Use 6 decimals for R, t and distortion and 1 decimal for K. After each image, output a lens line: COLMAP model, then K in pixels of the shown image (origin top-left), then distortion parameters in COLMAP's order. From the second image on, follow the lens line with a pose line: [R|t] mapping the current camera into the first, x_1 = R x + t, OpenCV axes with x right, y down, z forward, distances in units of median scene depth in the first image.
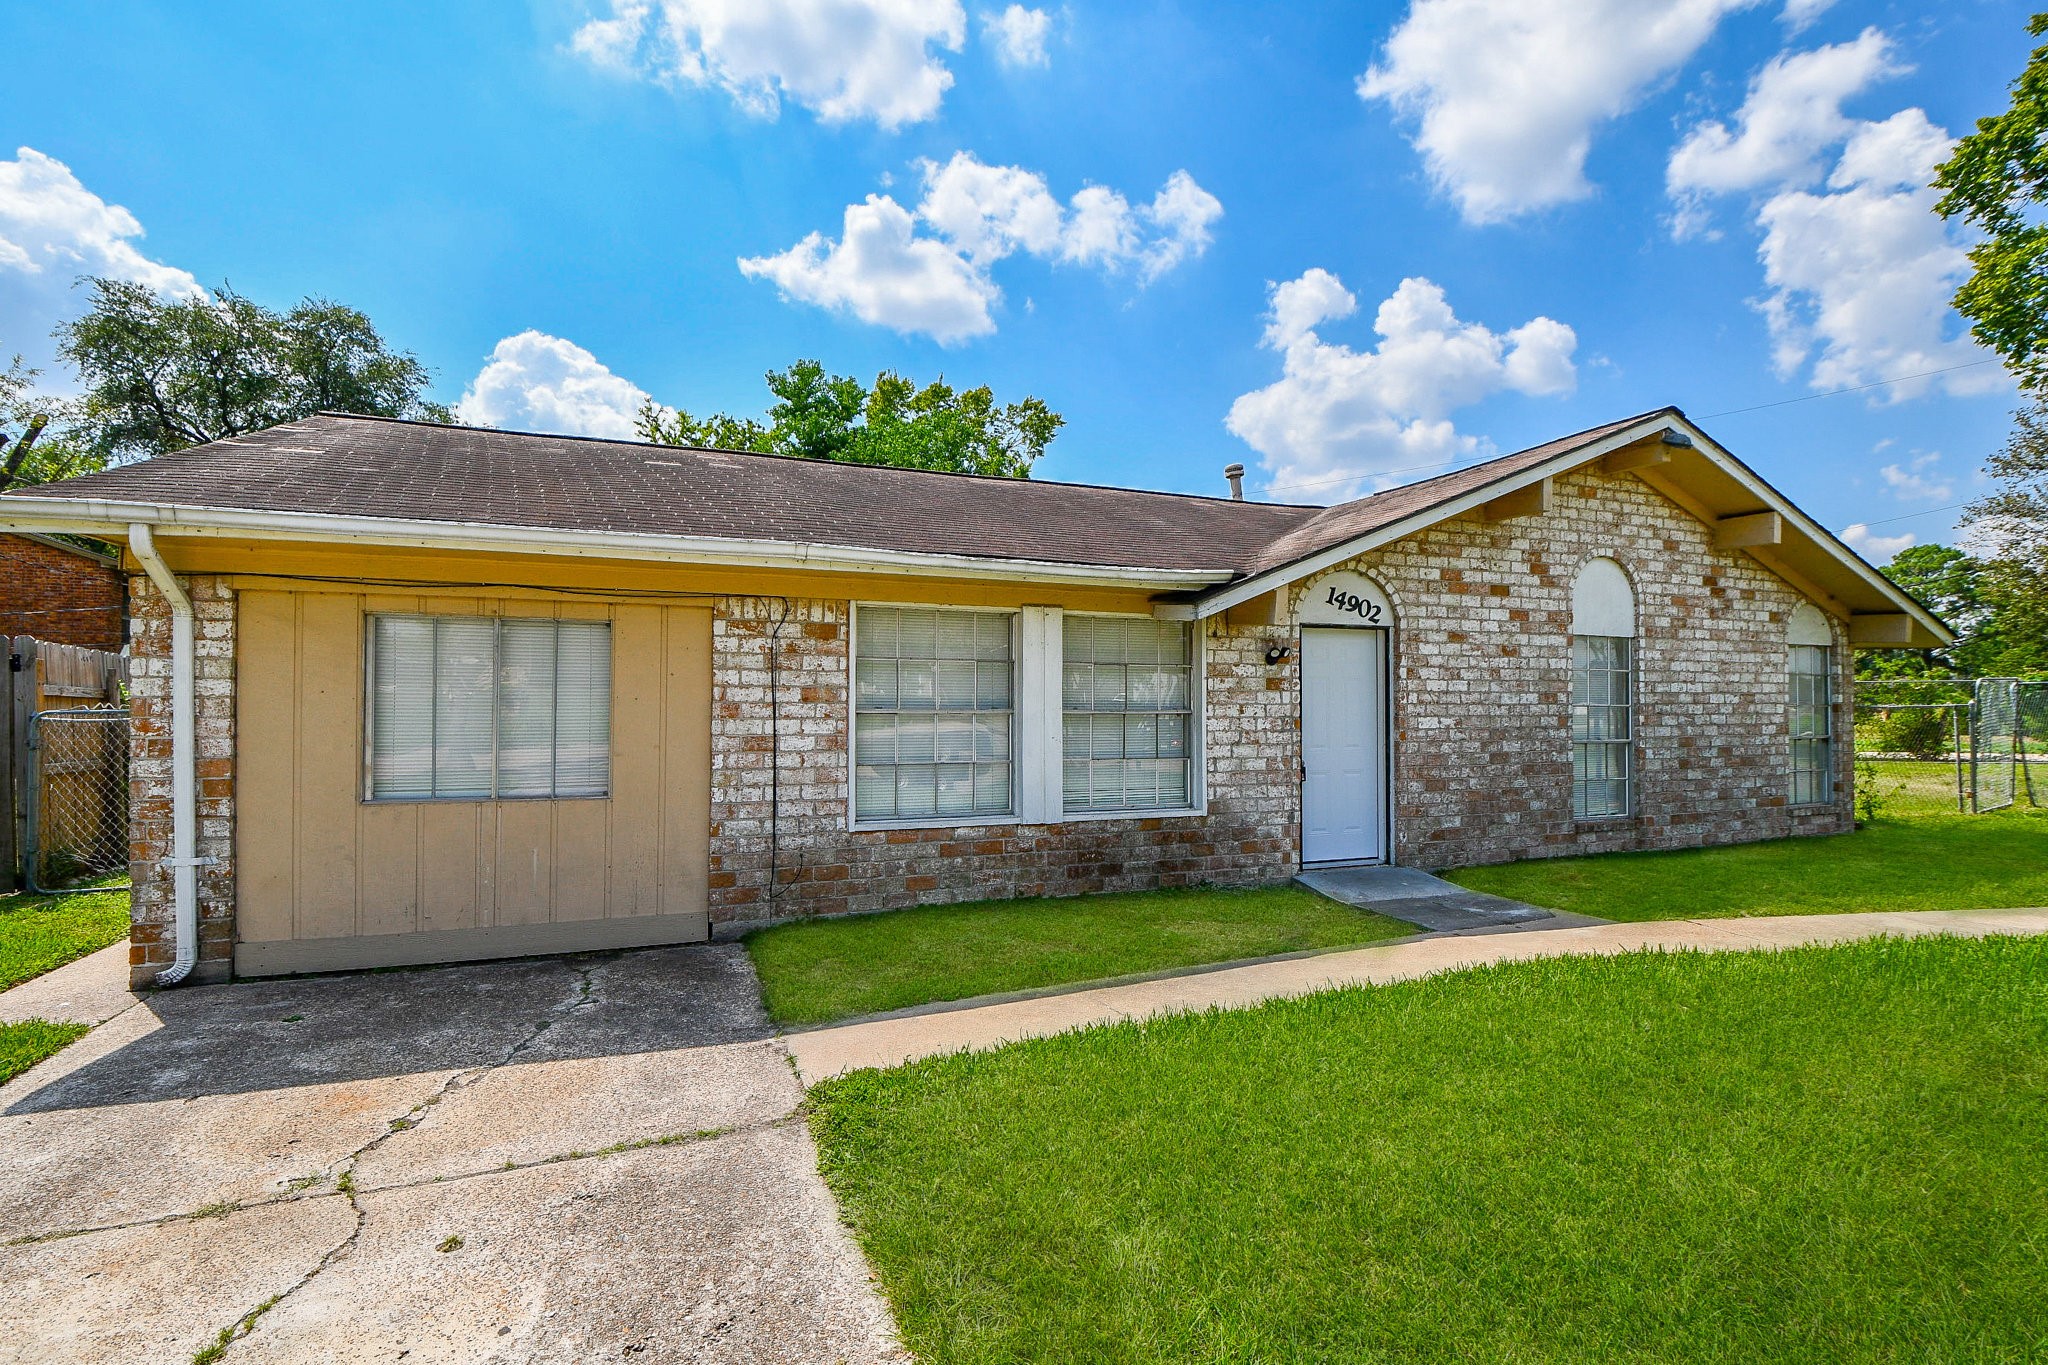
lens RADIAL K [[923.3, 0, 1083.6], [0, 923.3, 697.7], [0, 0, 1]] dist [-0.016898, -0.005821]
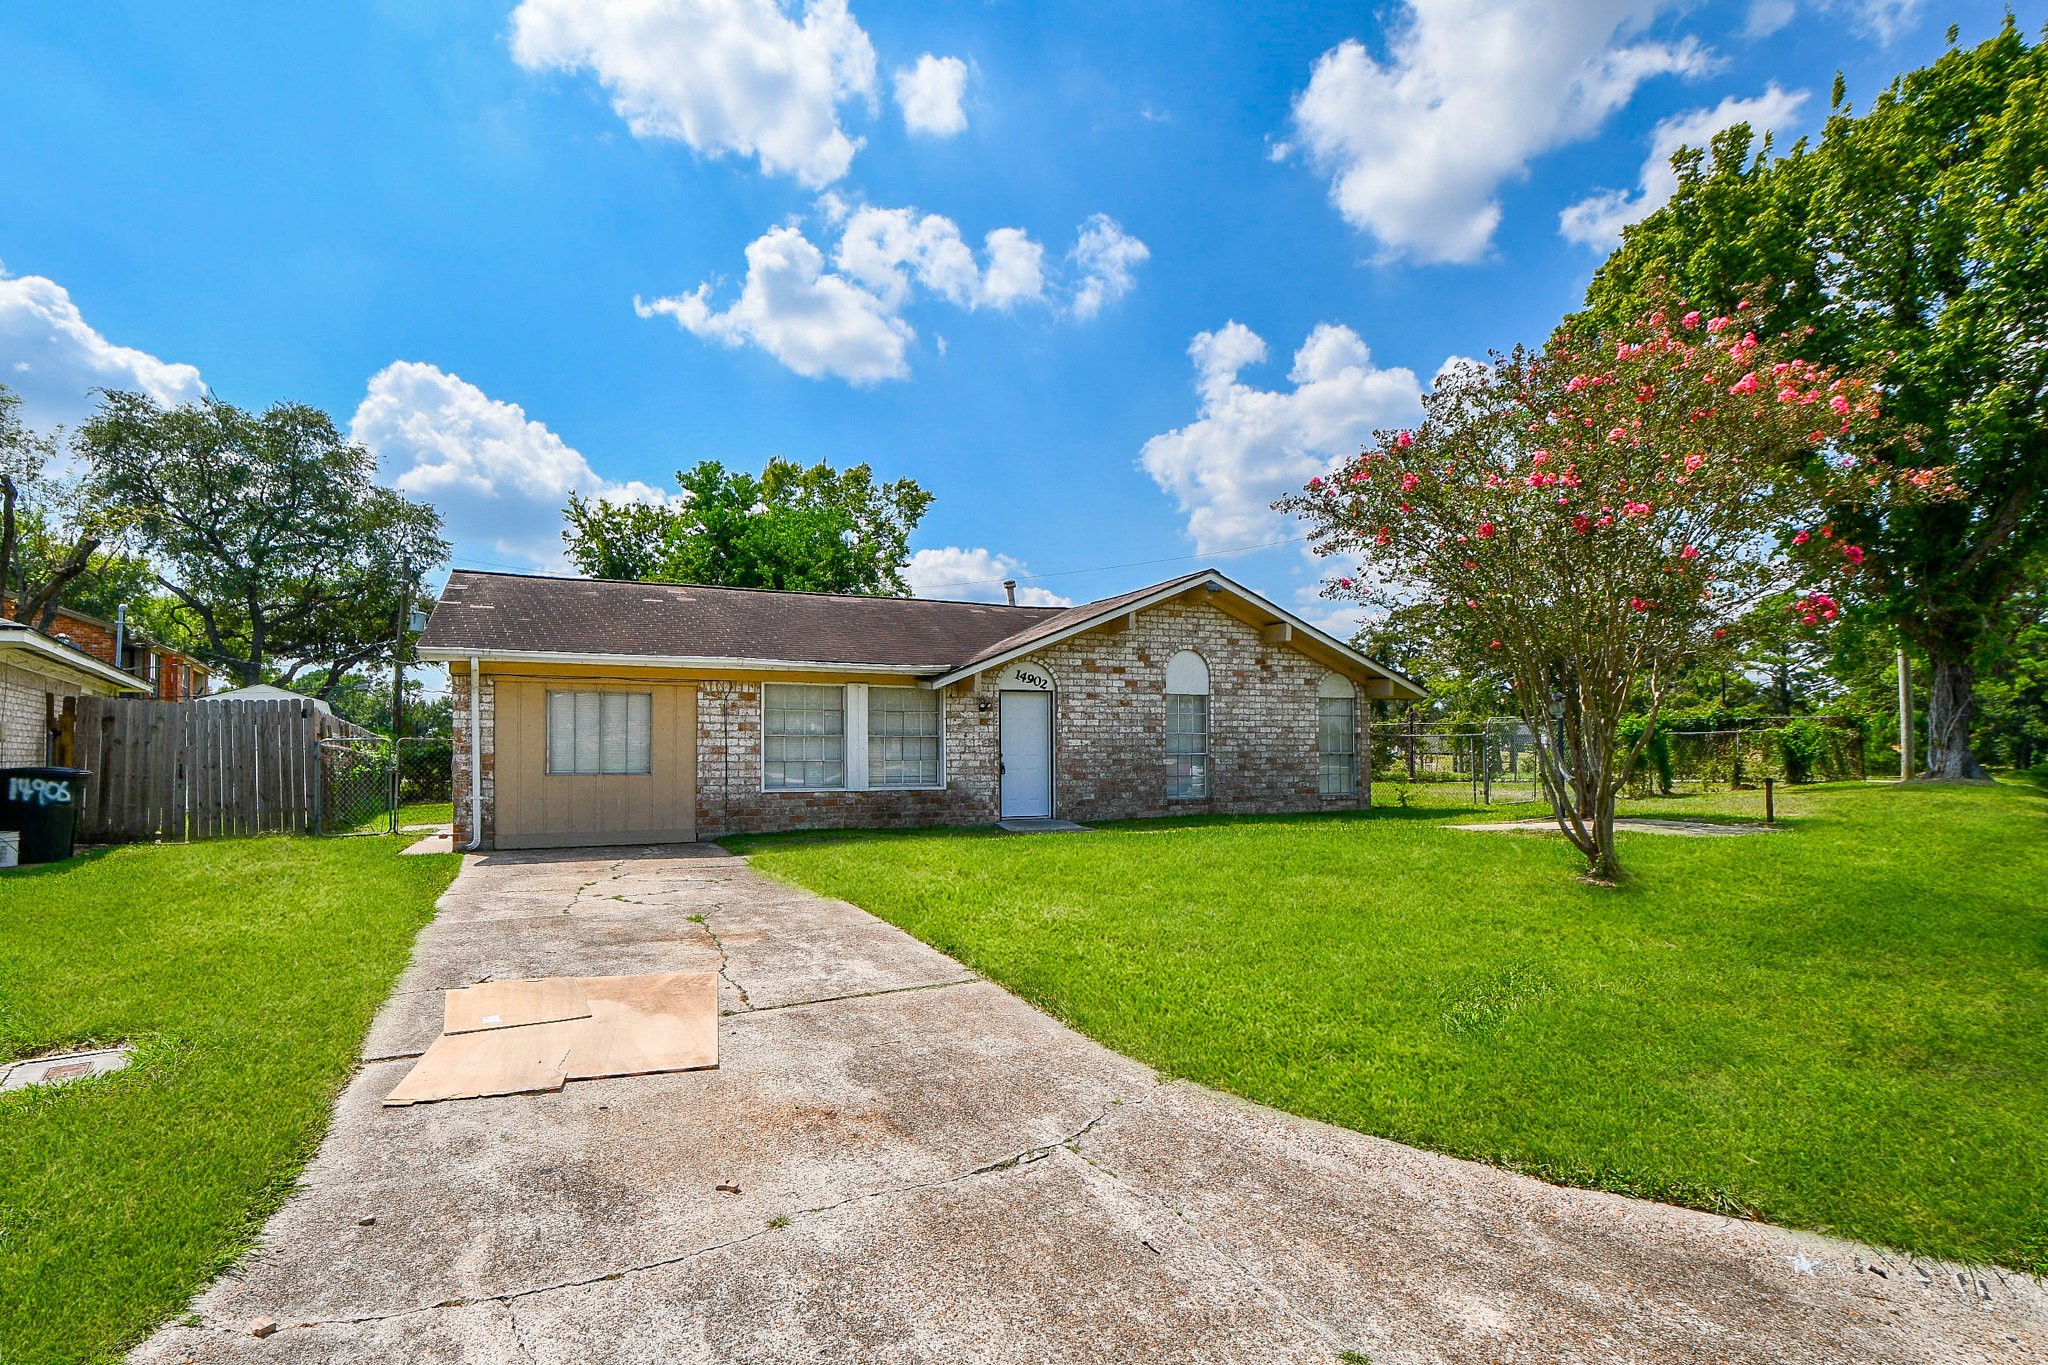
lens RADIAL K [[923.3, 0, 1012.7], [0, 923.3, 750.1], [0, 0, 1]] dist [-0.016898, -0.005821]
pose [[0.999288, -0.005683, 0.037298, 0.171557], [0.005432, 0.999962, 0.006817, 0.027524], [-0.037335, -0.006610, 0.999281, -0.803727]]
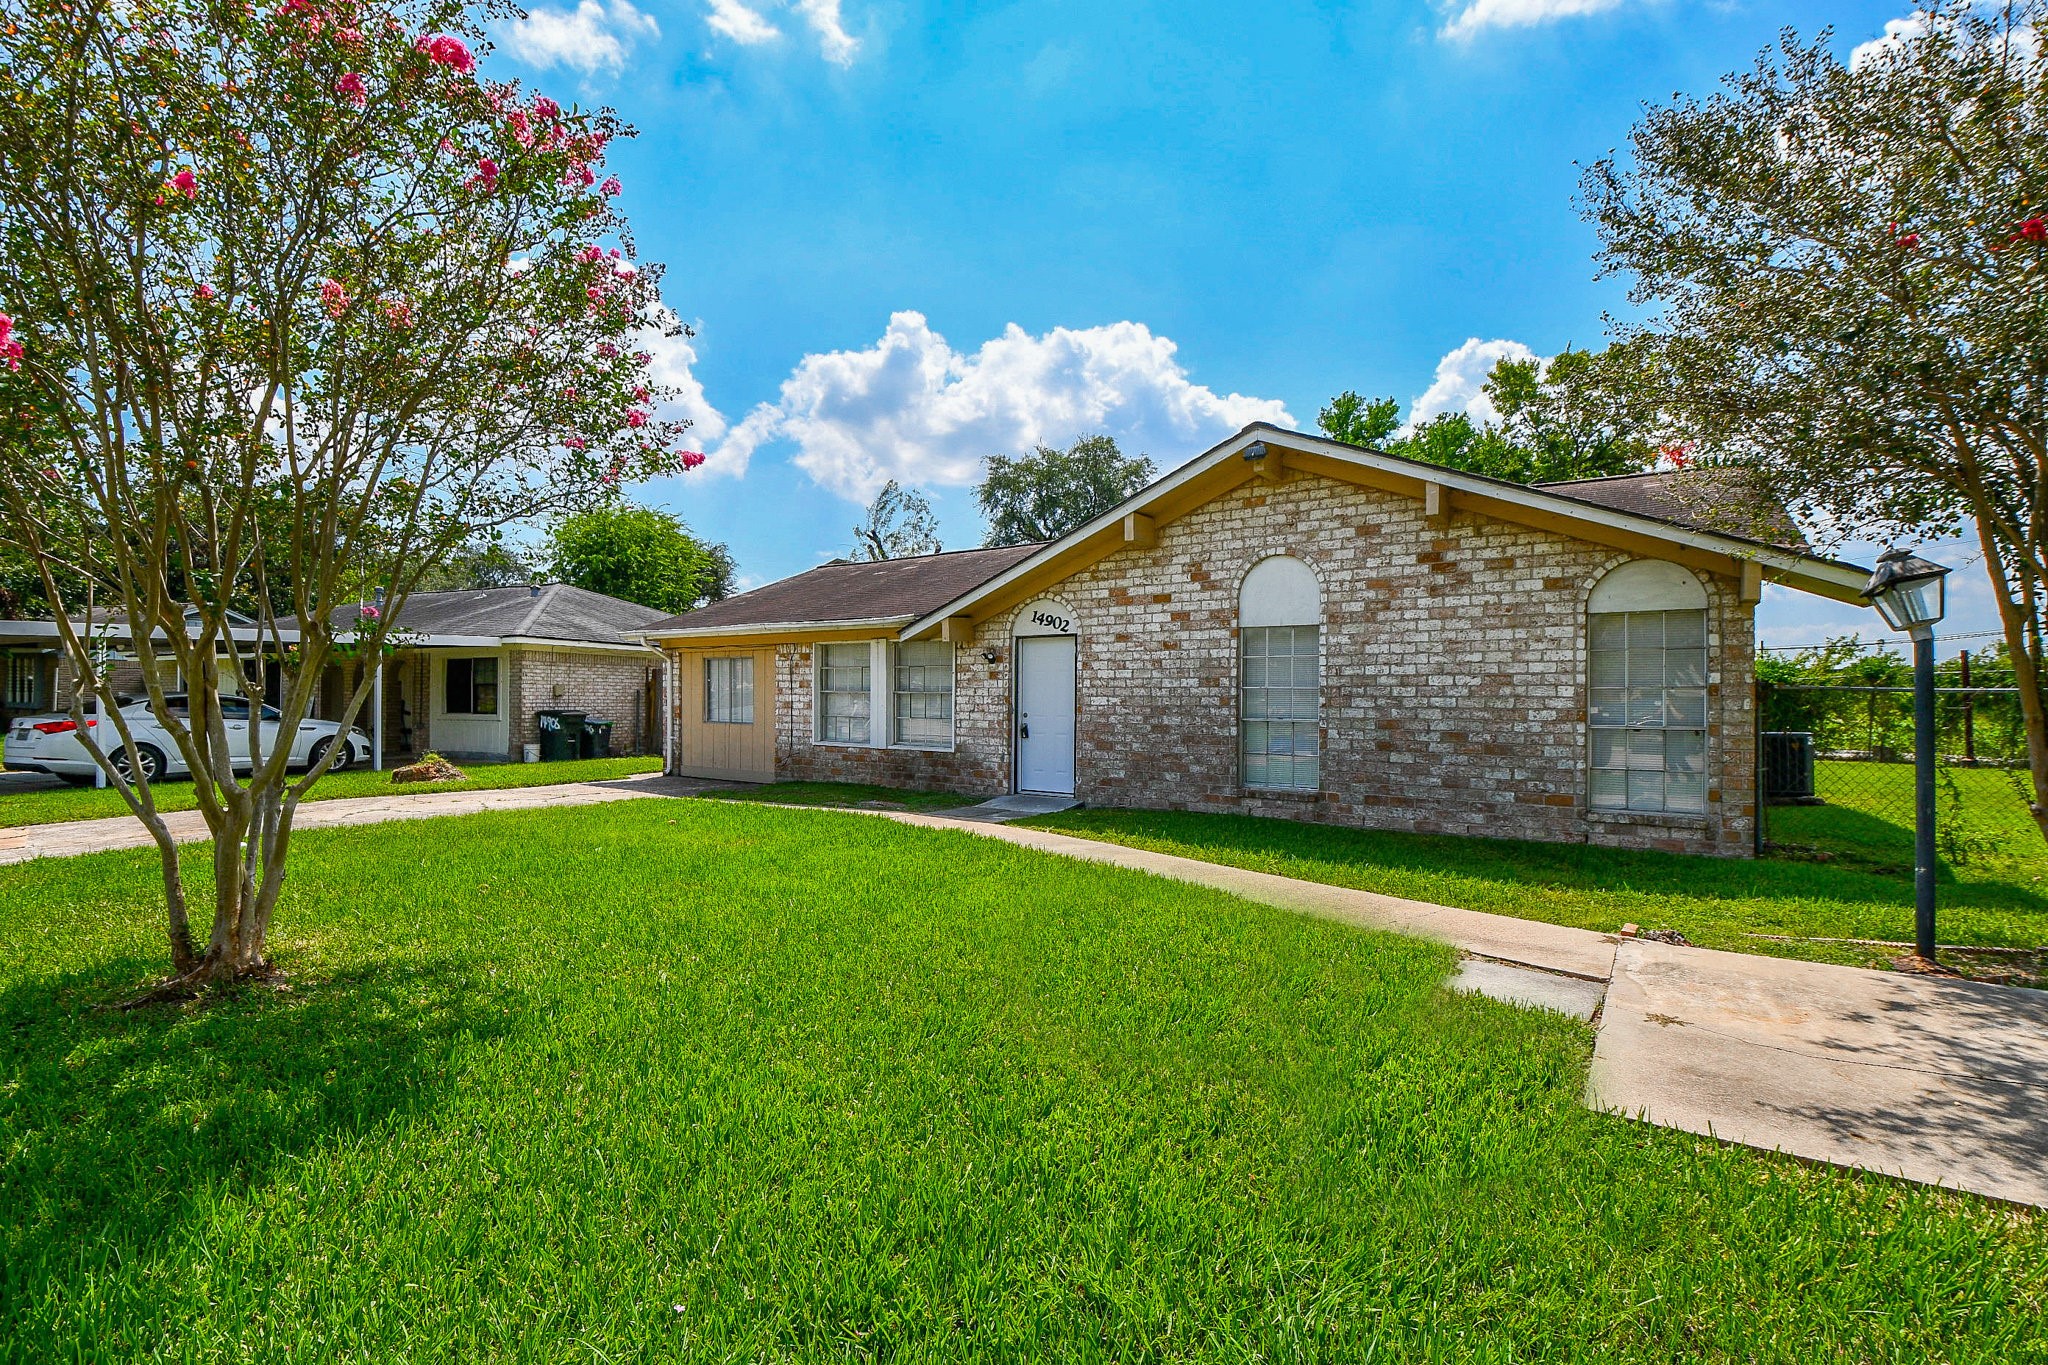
lens RADIAL K [[923.3, 0, 1034.1], [0, 923.3, 702.5], [0, 0, 1]] dist [-0.016898, -0.005821]
pose [[0.558997, 0.004969, -0.829155, 1.400892], [0.000866, 0.999978, 0.006577, 0.019443], [0.829169, -0.004394, 0.558980, 0.131007]]
